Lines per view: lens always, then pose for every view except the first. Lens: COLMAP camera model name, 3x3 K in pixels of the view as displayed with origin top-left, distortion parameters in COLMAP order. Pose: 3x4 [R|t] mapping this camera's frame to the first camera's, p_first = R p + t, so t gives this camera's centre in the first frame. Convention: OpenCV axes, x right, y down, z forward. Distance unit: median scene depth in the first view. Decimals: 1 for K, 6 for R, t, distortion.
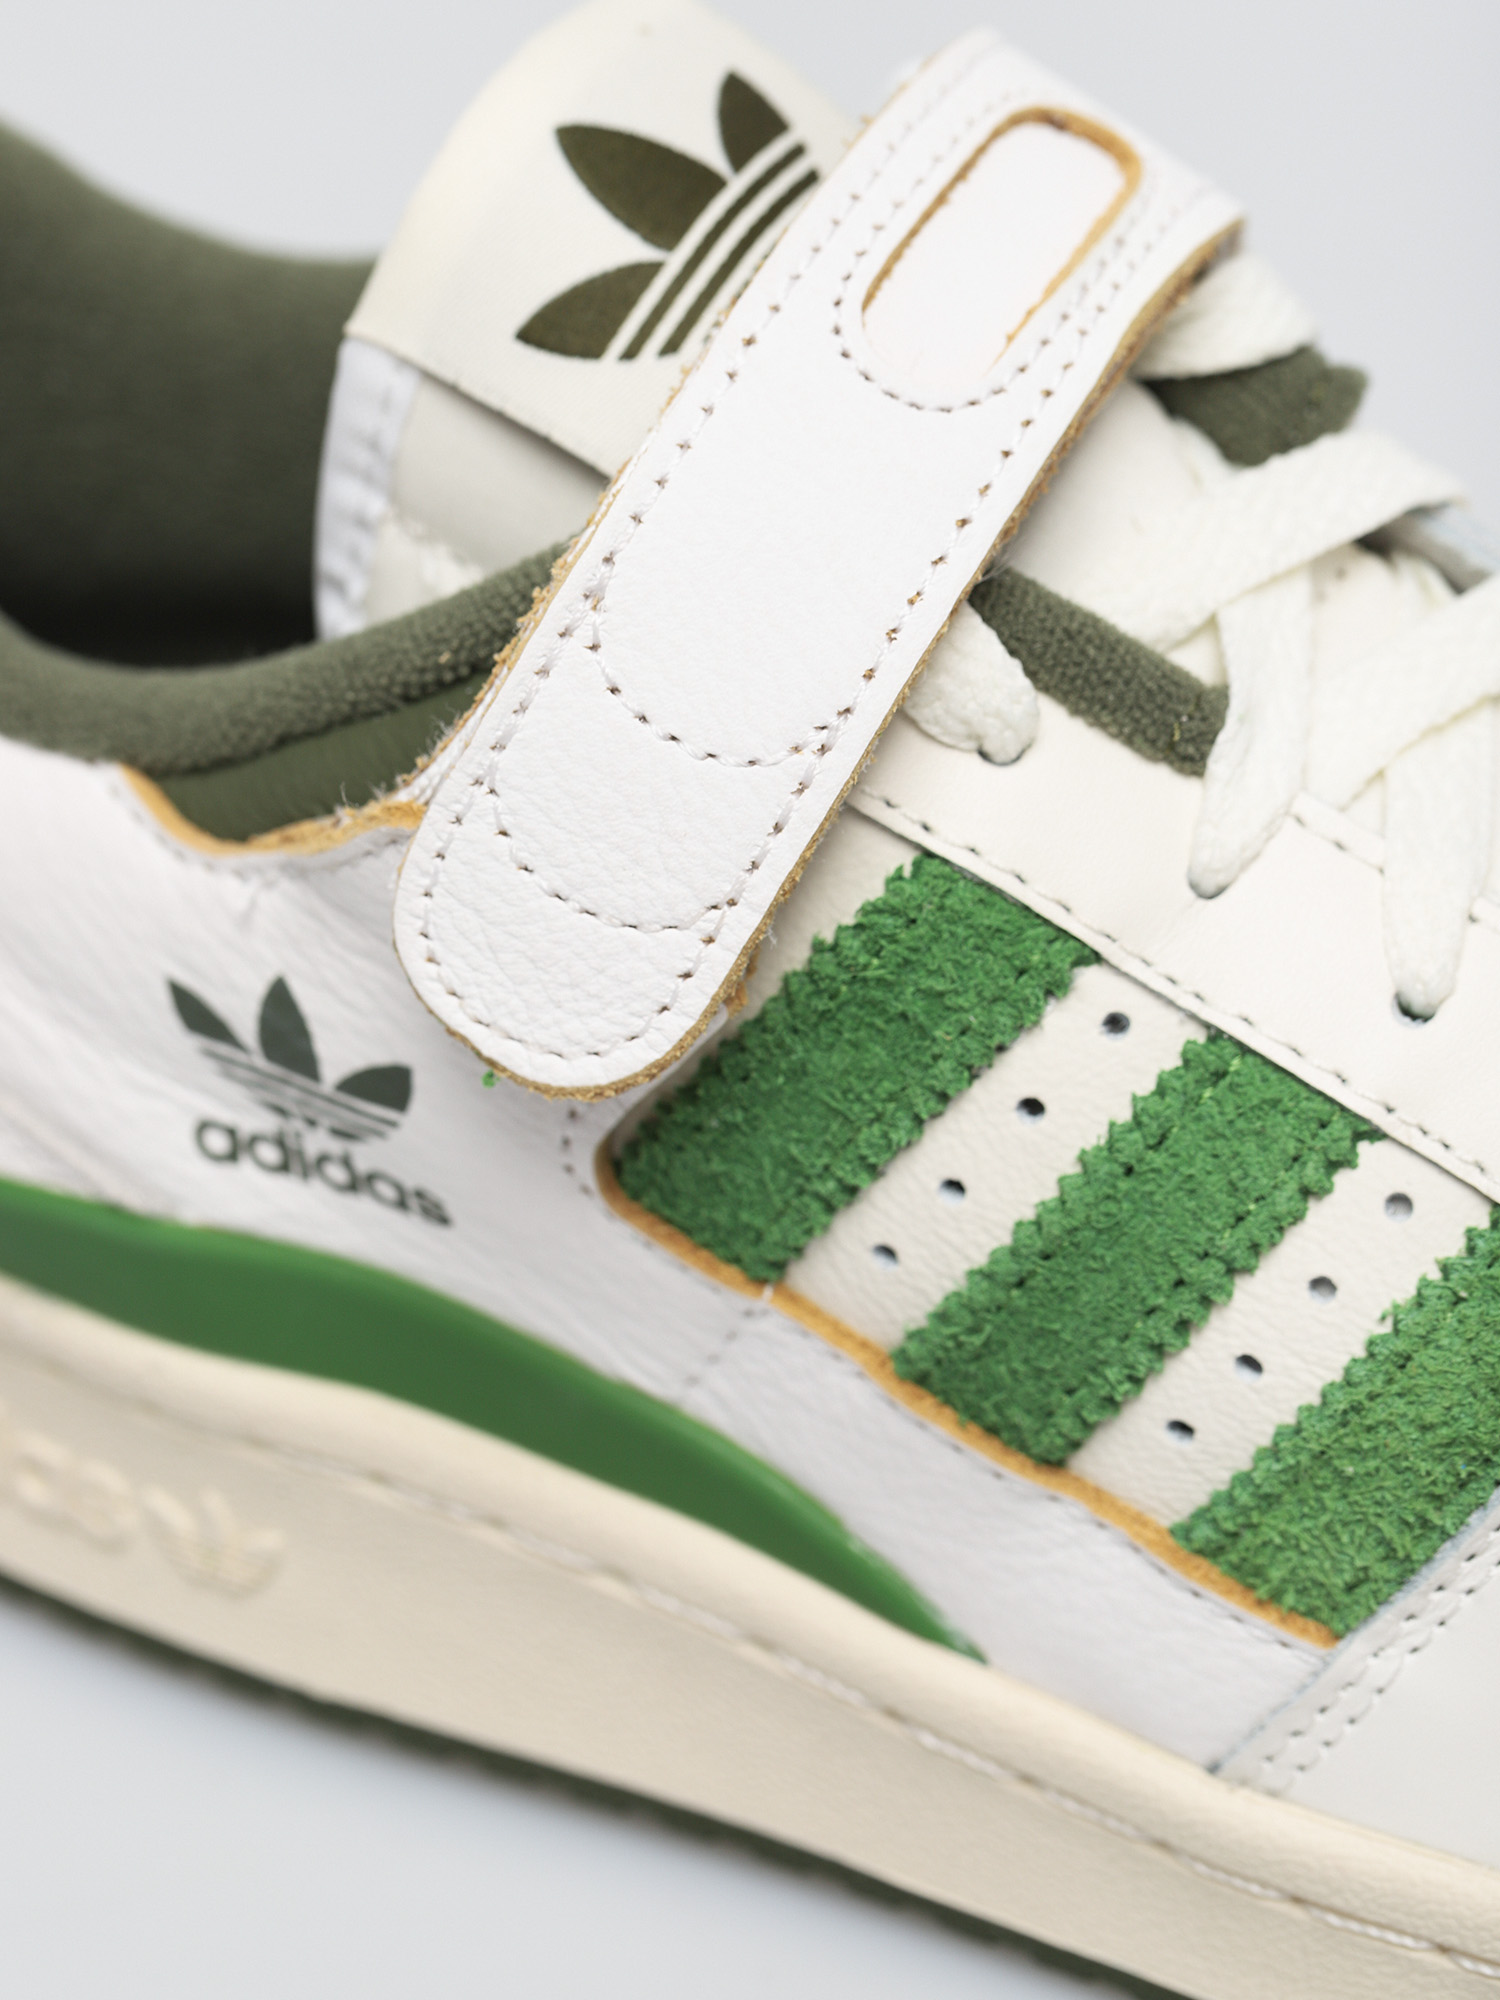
lens RADIAL K [[6486.4, 0, 750.0], [0, 6486.4, 1000.0], [0, 0, 1]] dist [-0.001033, 0.036209]
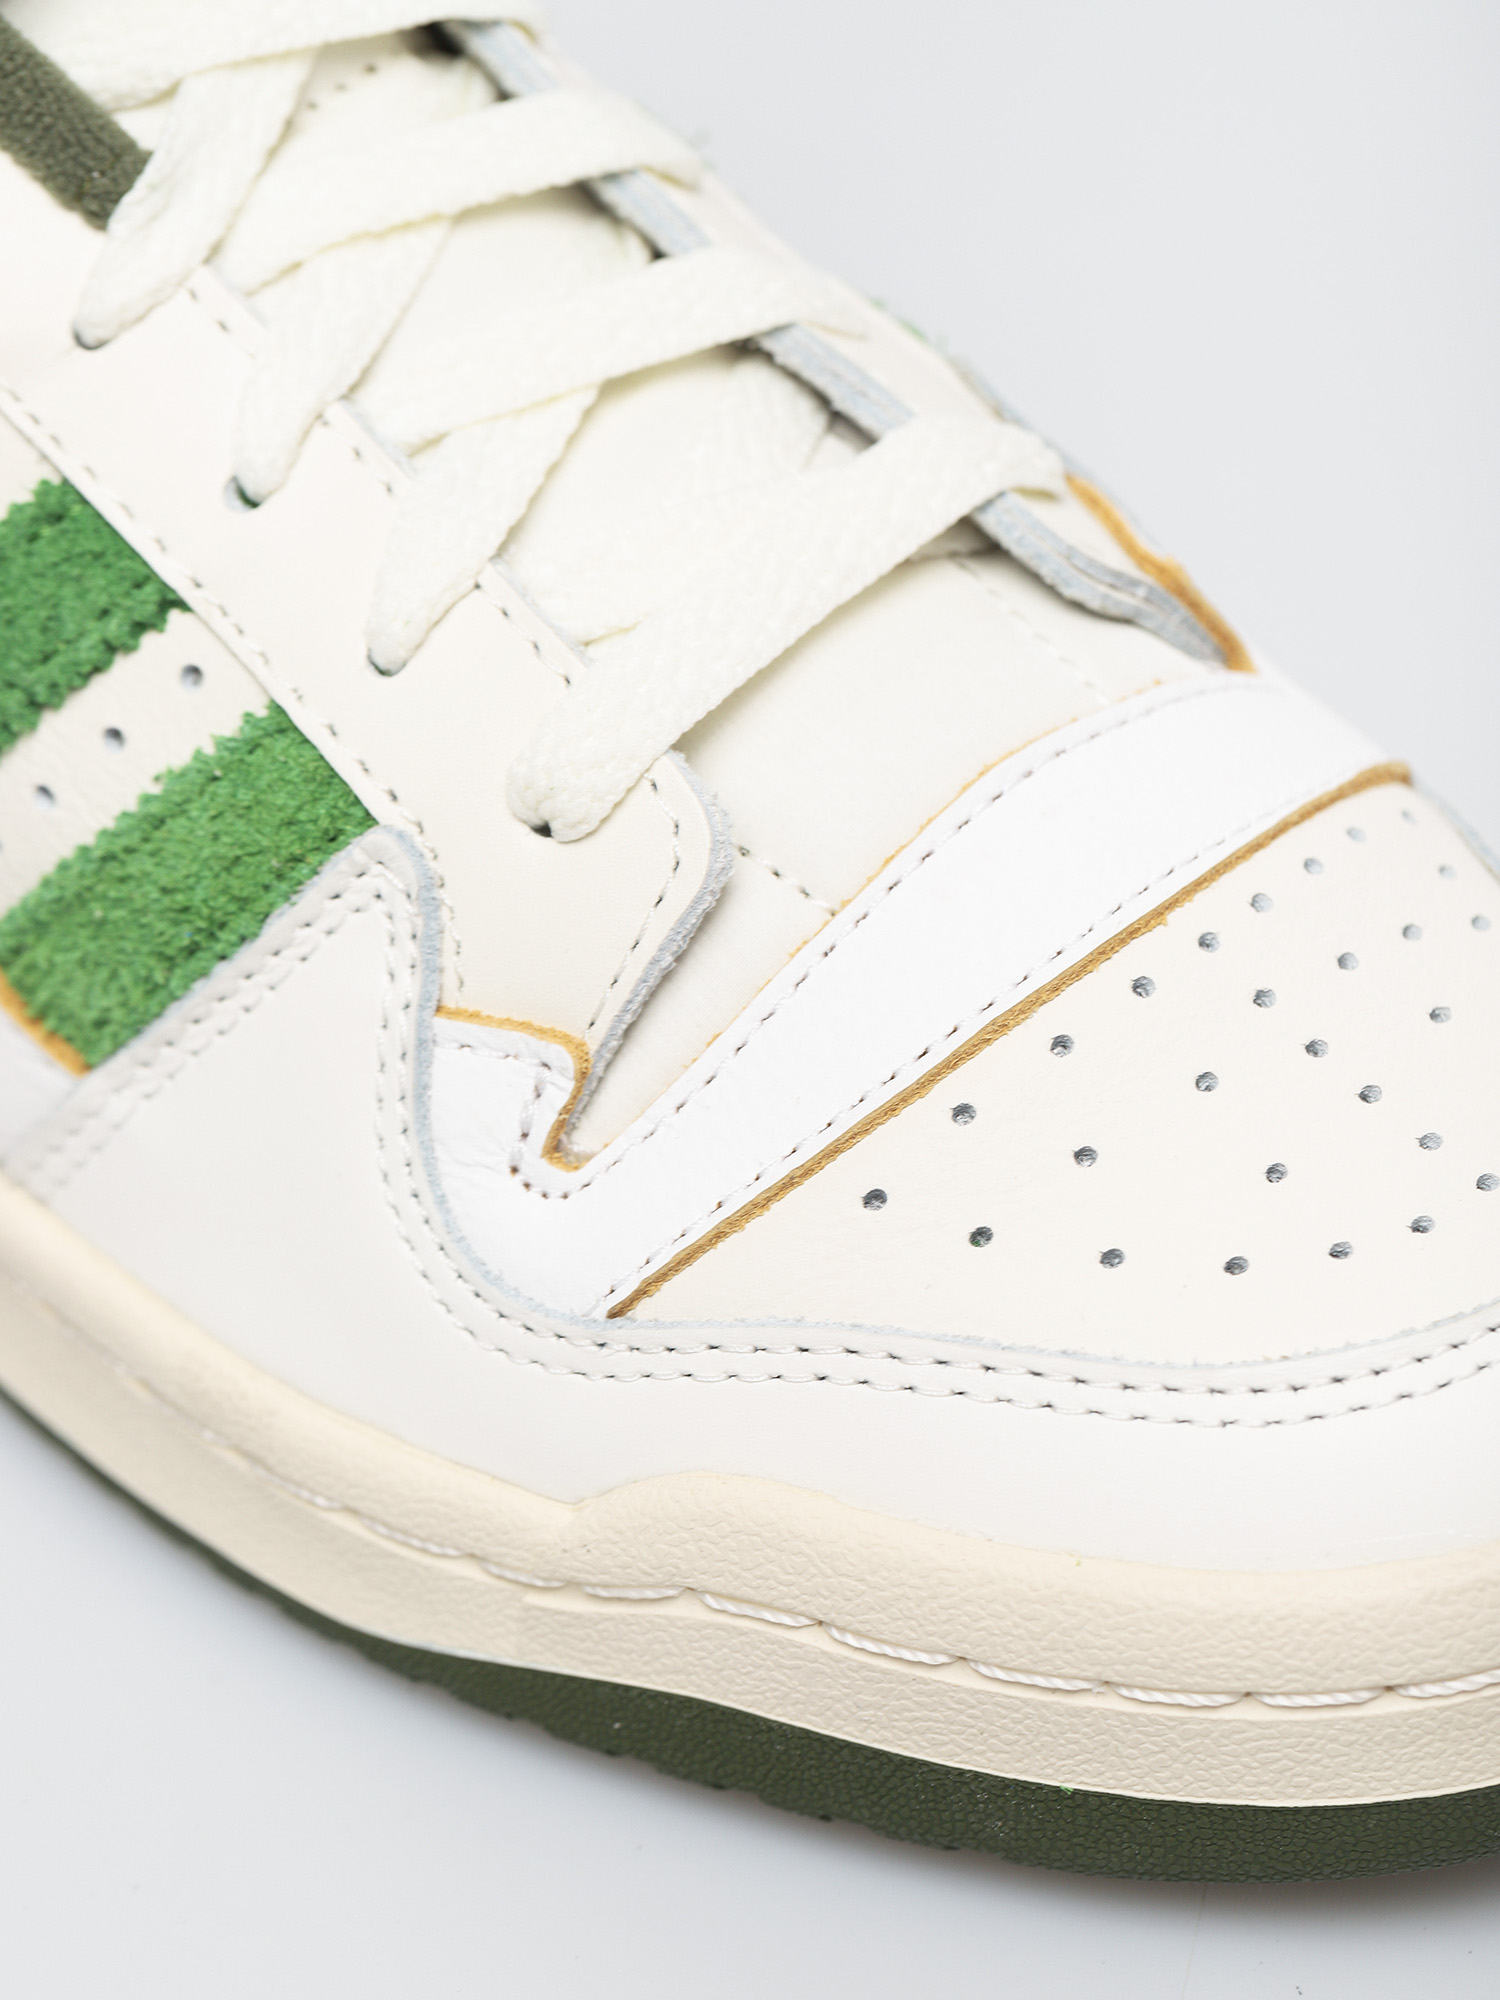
lens RADIAL K [[6486.4, 0, 750.0], [0, 6486.4, 1000.0], [0, 0, 1]] dist [-0.001033, 0.036209]
pose [[0.945401, 0.226731, -0.234113, 0.439227], [-0.200626, 0.970979, 0.130190, -0.071307], [0.256837, -0.076113, 0.963453, 0.017279]]
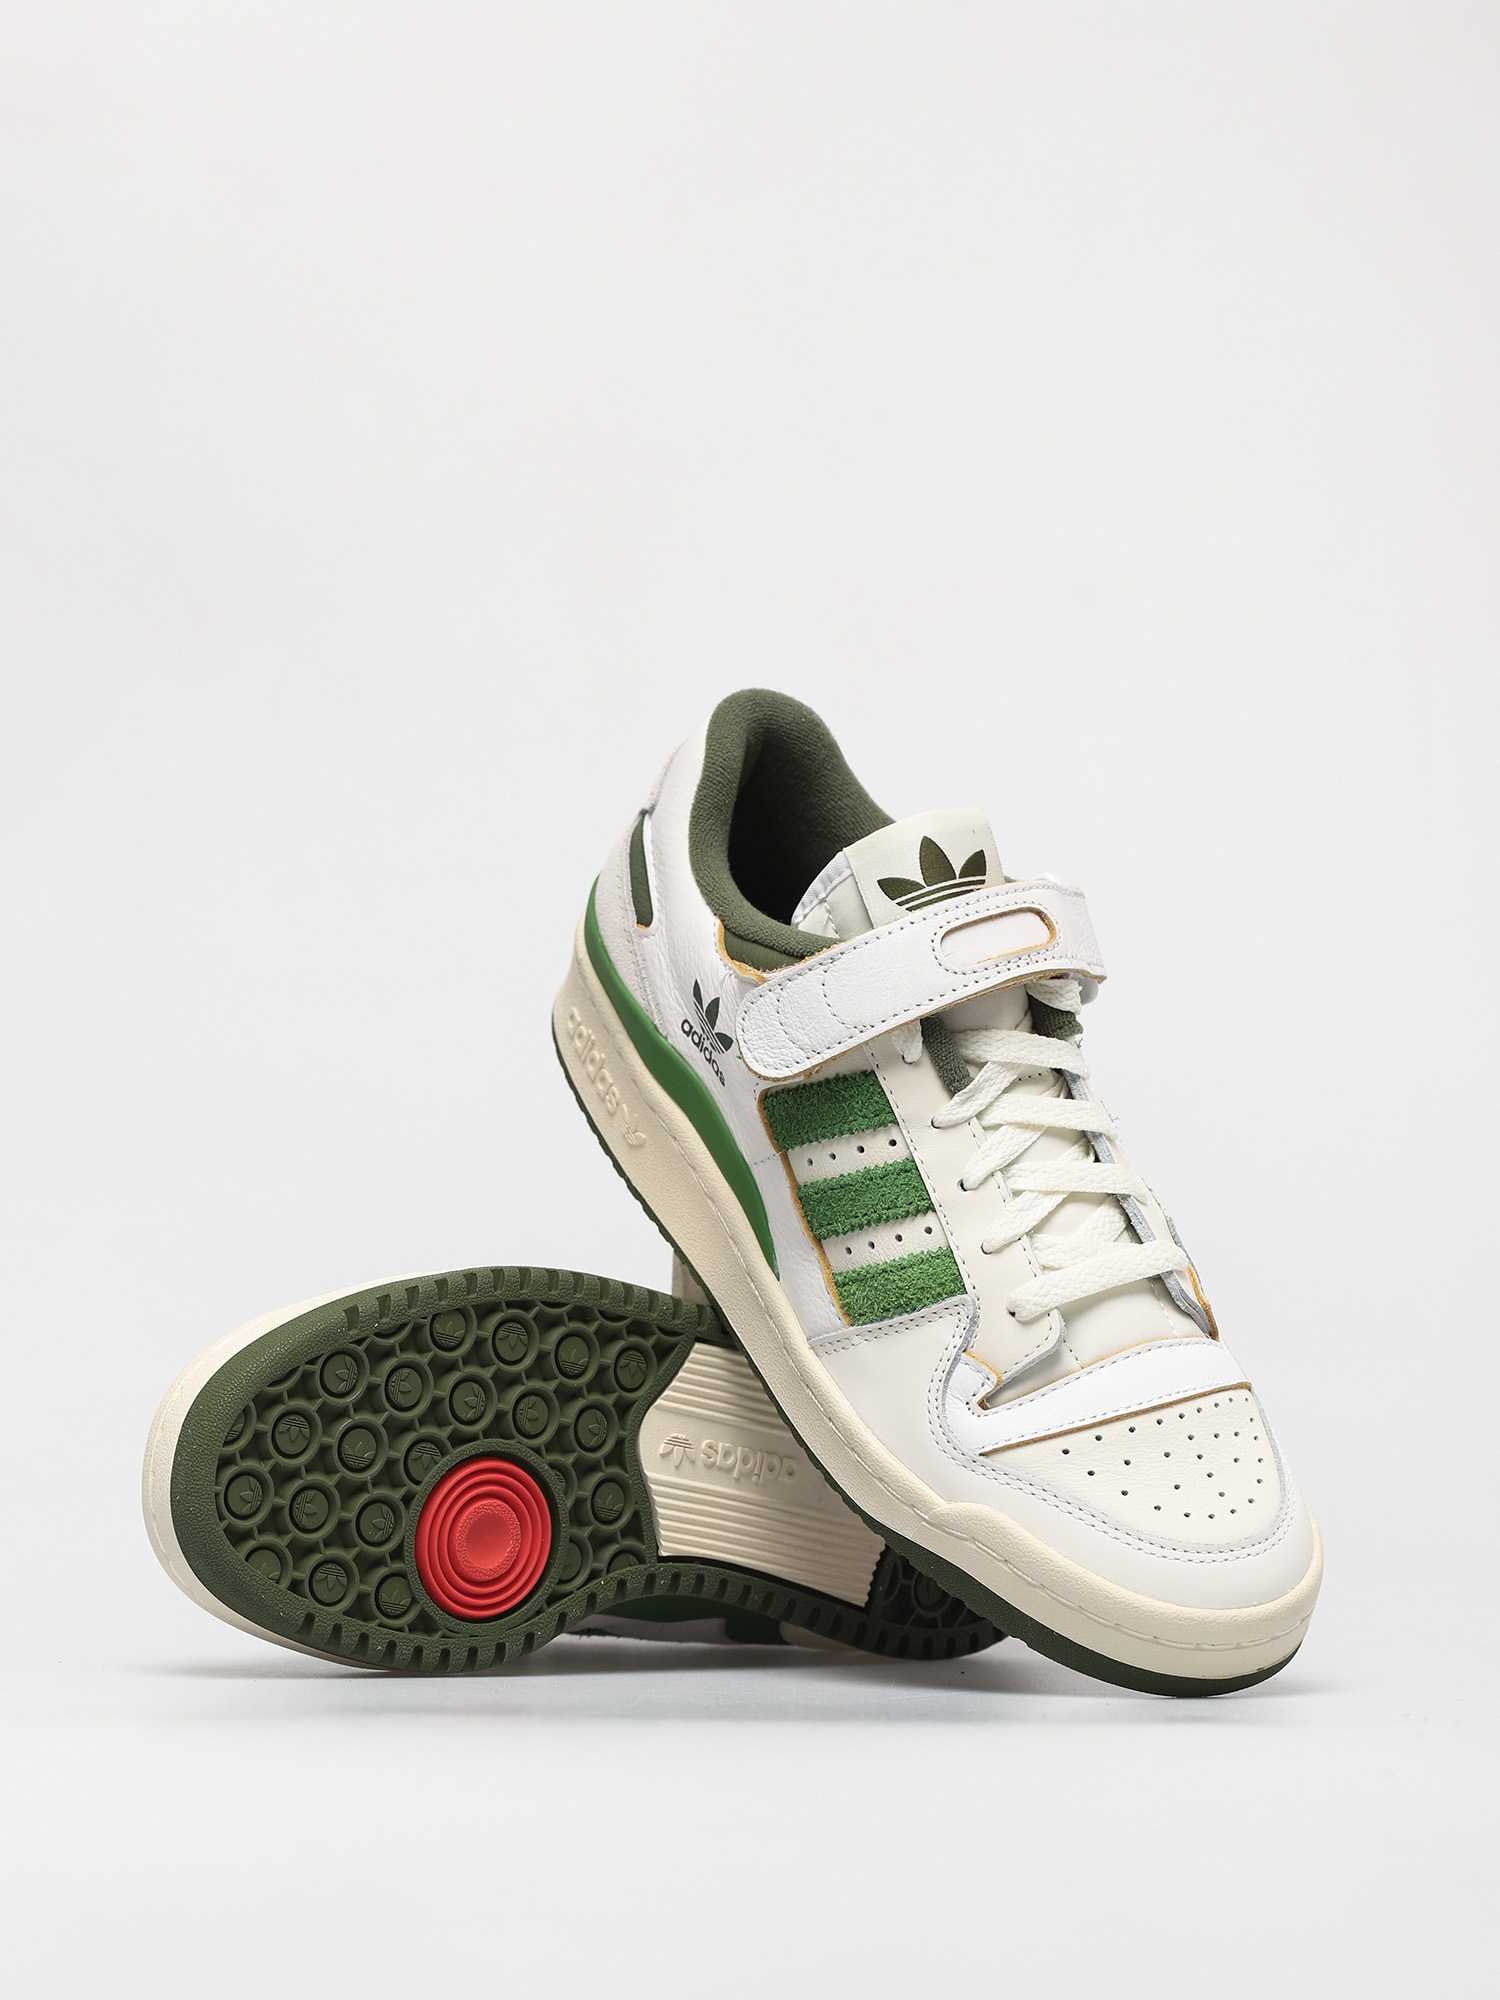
lens RADIAL K [[6486.4, 0, 750.0], [0, 6486.4, 1000.0], [0, 0, 1]] dist [-0.001033, 0.036209]
pose [[0.806849, 0.558920, -0.191318, 0.622416], [-0.552626, 0.828559, 0.089966, -0.333491], [0.208803, 0.033138, 0.977396, -2.446724]]
